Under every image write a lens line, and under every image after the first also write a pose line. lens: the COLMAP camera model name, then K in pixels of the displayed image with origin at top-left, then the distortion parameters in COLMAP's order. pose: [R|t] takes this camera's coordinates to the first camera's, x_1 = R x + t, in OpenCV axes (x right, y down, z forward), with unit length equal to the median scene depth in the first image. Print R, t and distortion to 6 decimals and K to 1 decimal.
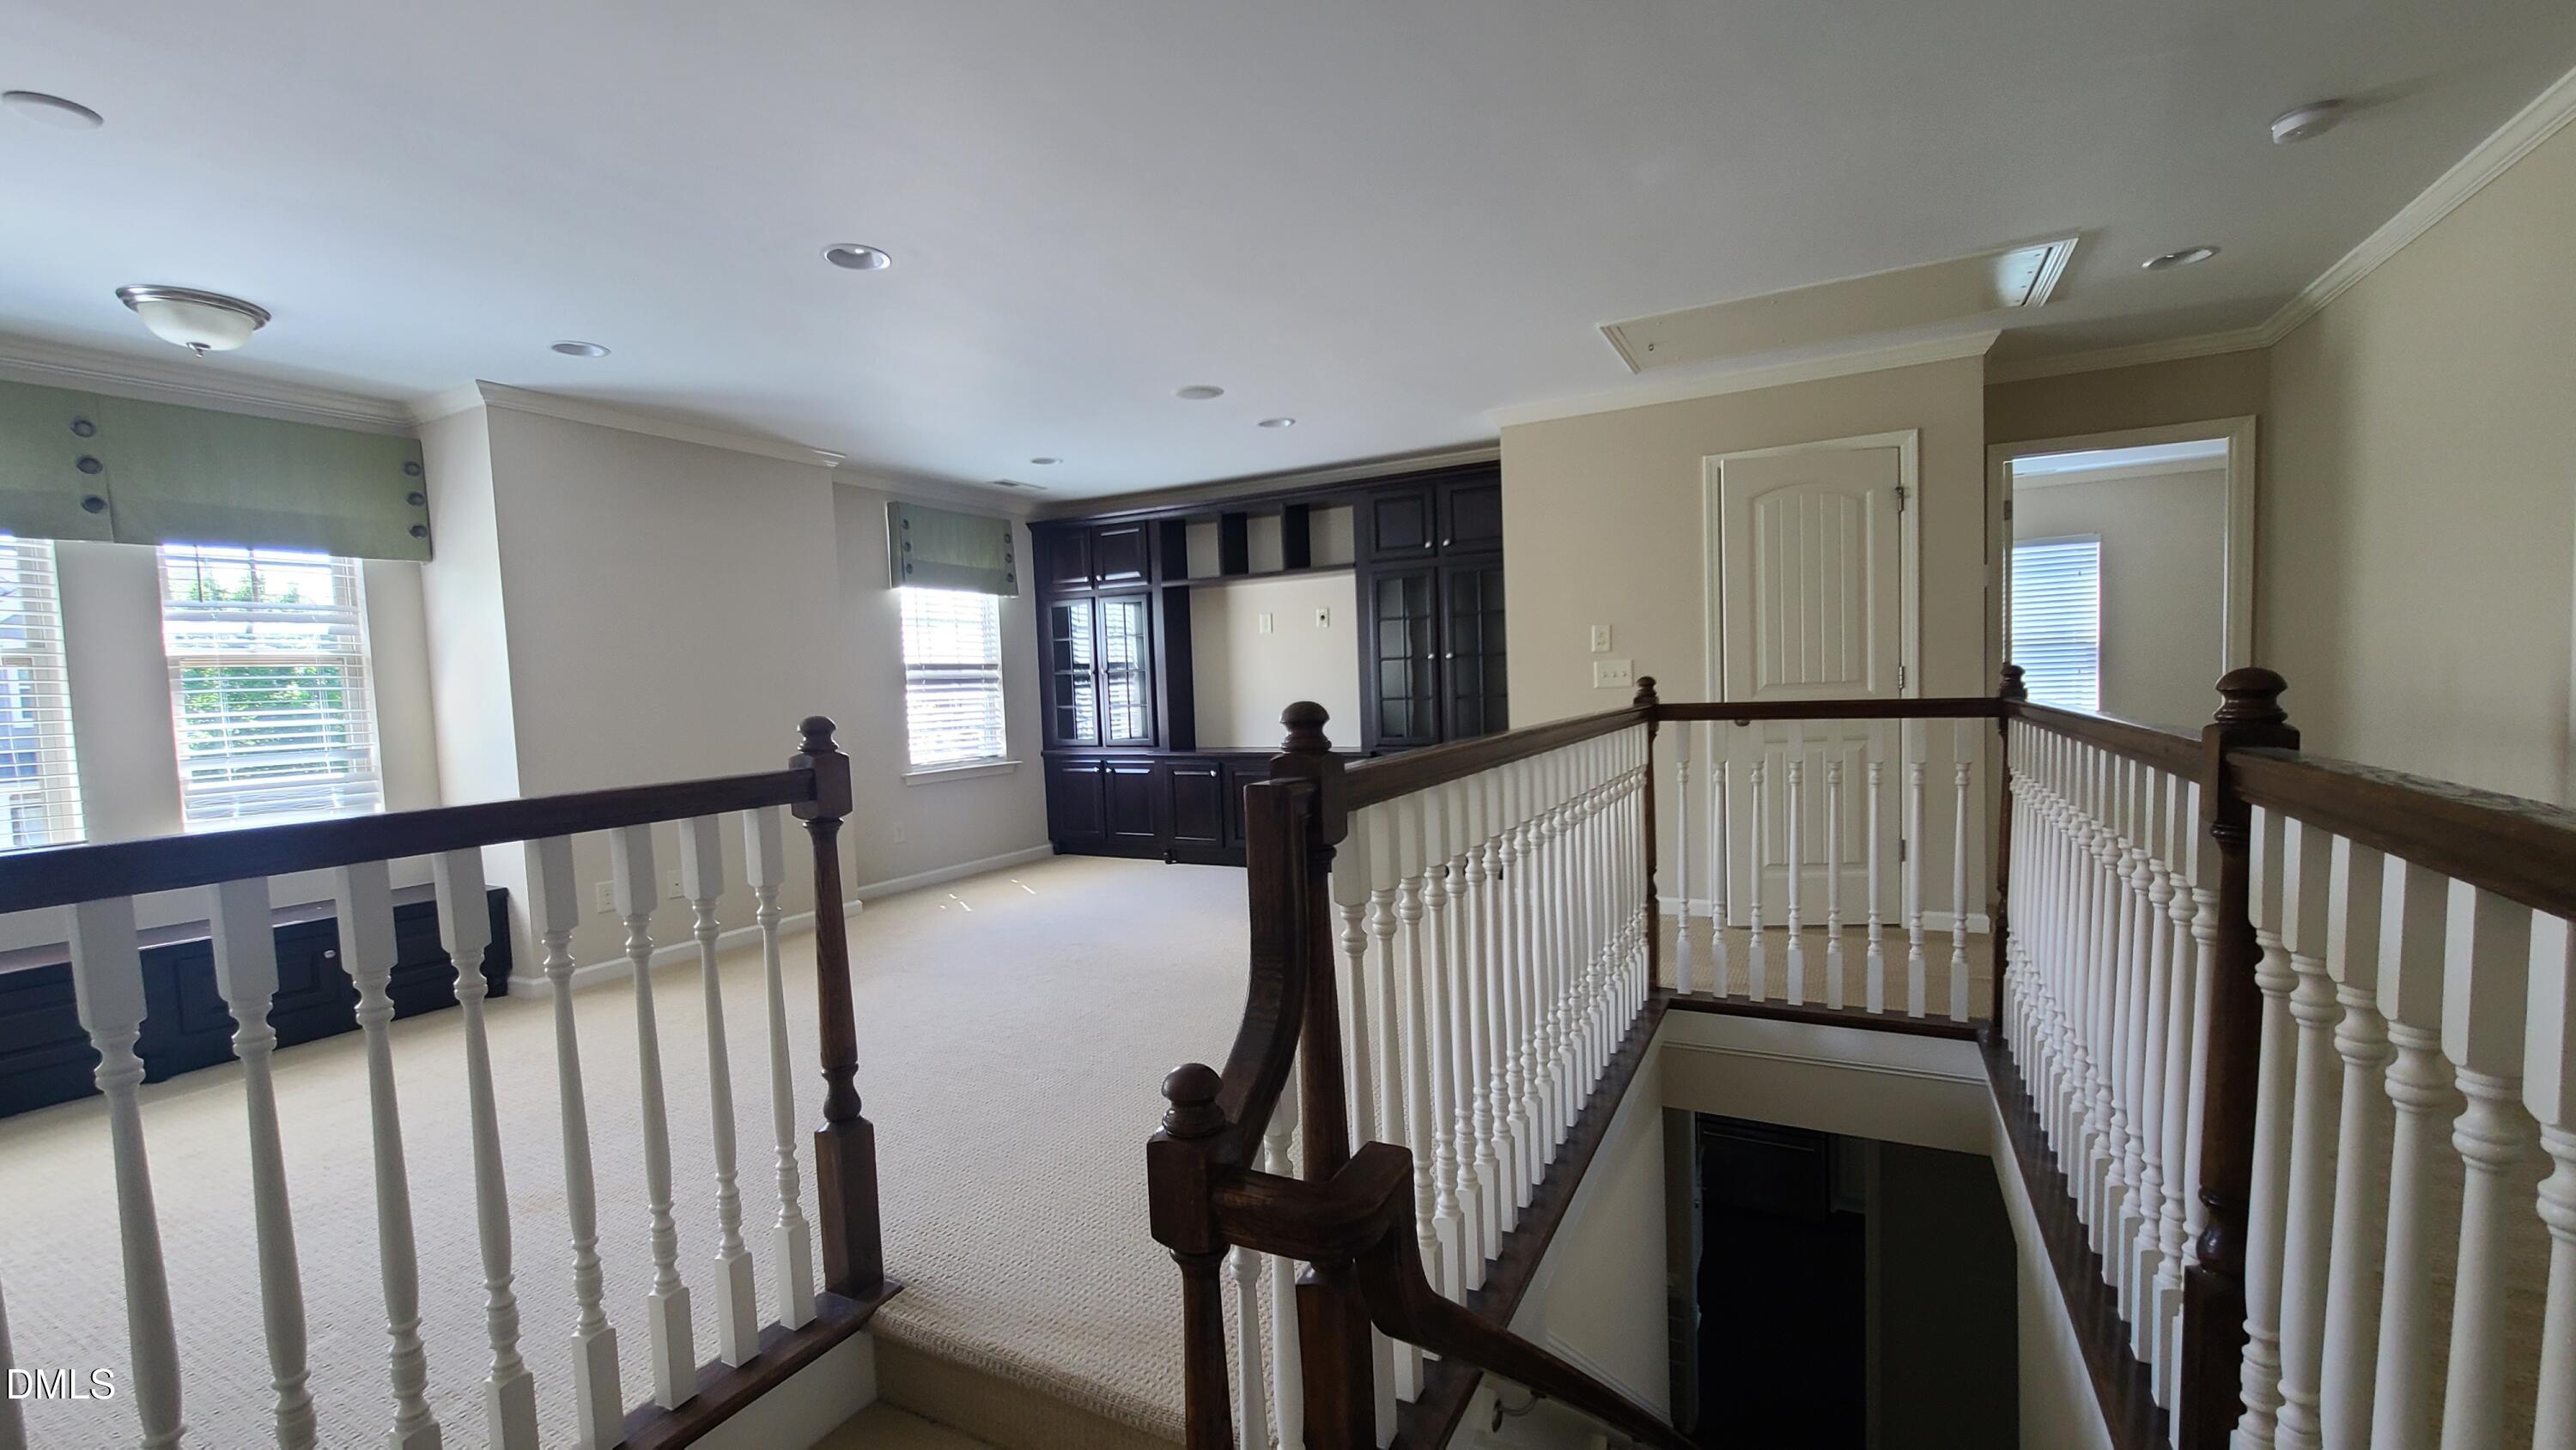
lens RADIAL K [[1054.9, 0, 1297.5], [0, 1054.9, 745.0], [0, 0, 1]] dist [0.000787, -0.001404]
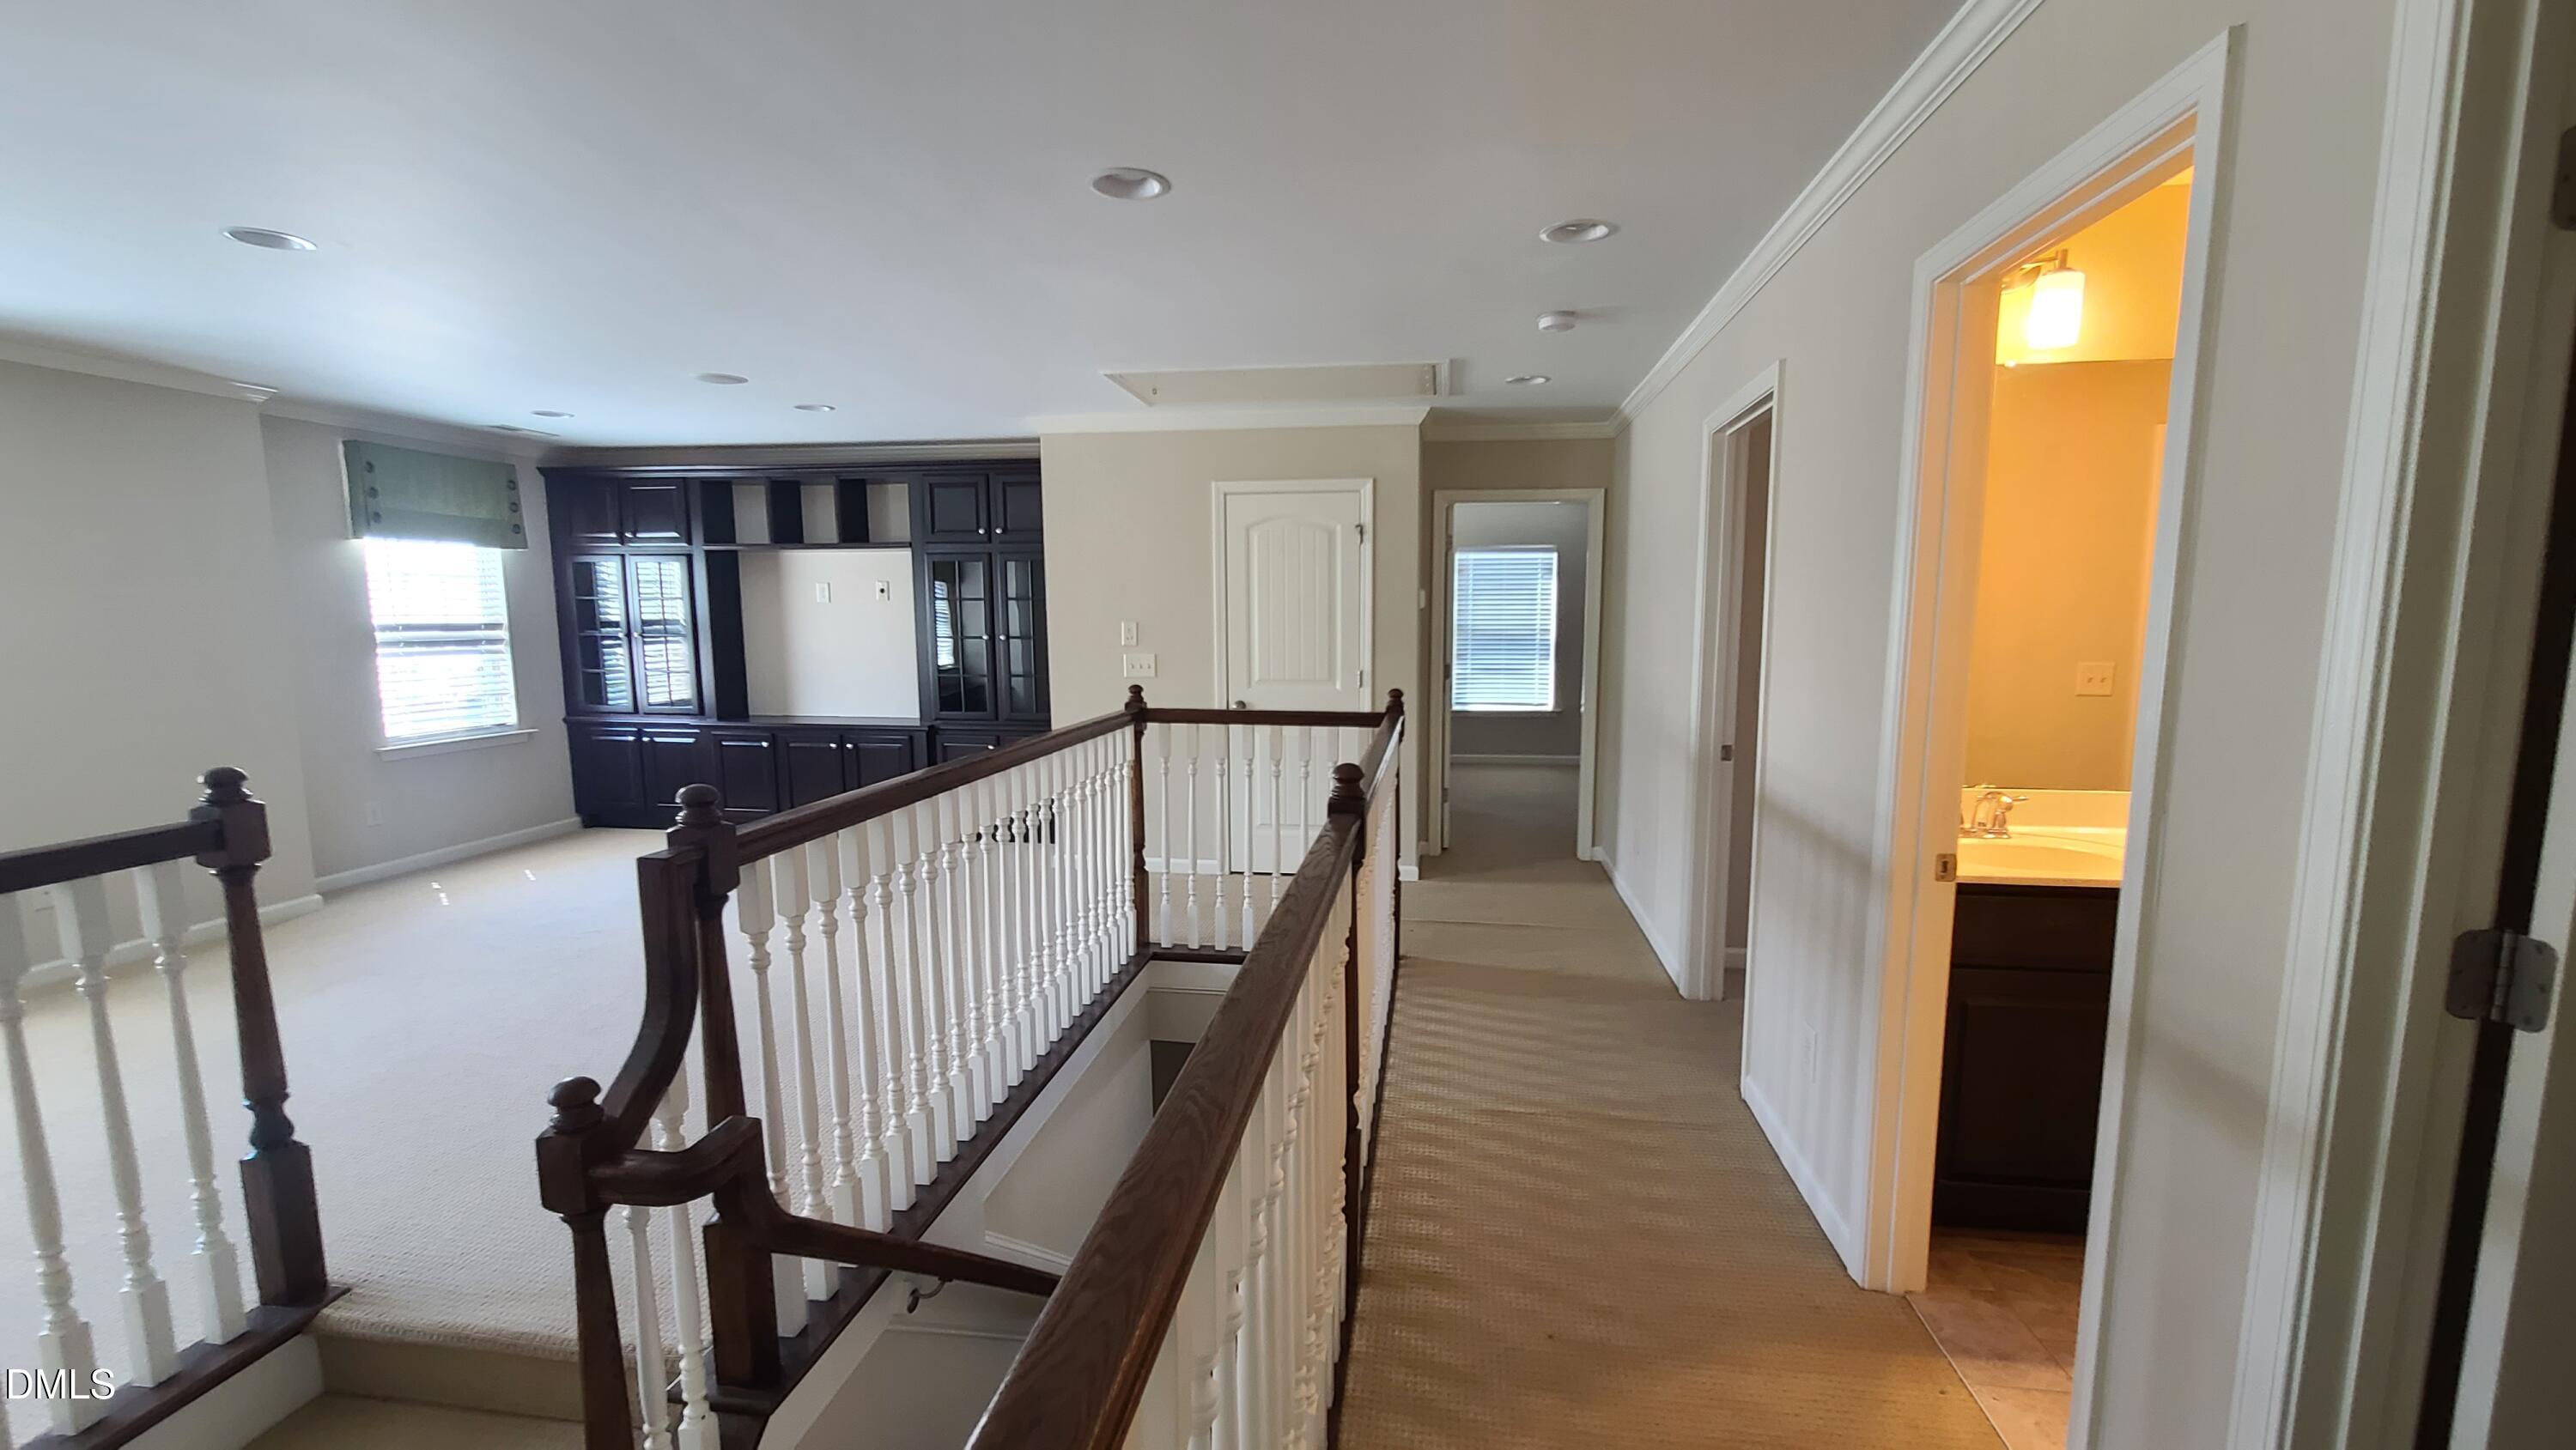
lens RADIAL K [[1054.9, 0, 1297.5], [0, 1054.9, 745.0], [0, 0, 1]] dist [0.000787, -0.001404]
pose [[0.940825, -0.004881, 0.338858, 0.084397], [-0.015475, 0.998234, 0.057345, -0.057338], [-0.338540, -0.059195, 0.939088, -0.148646]]
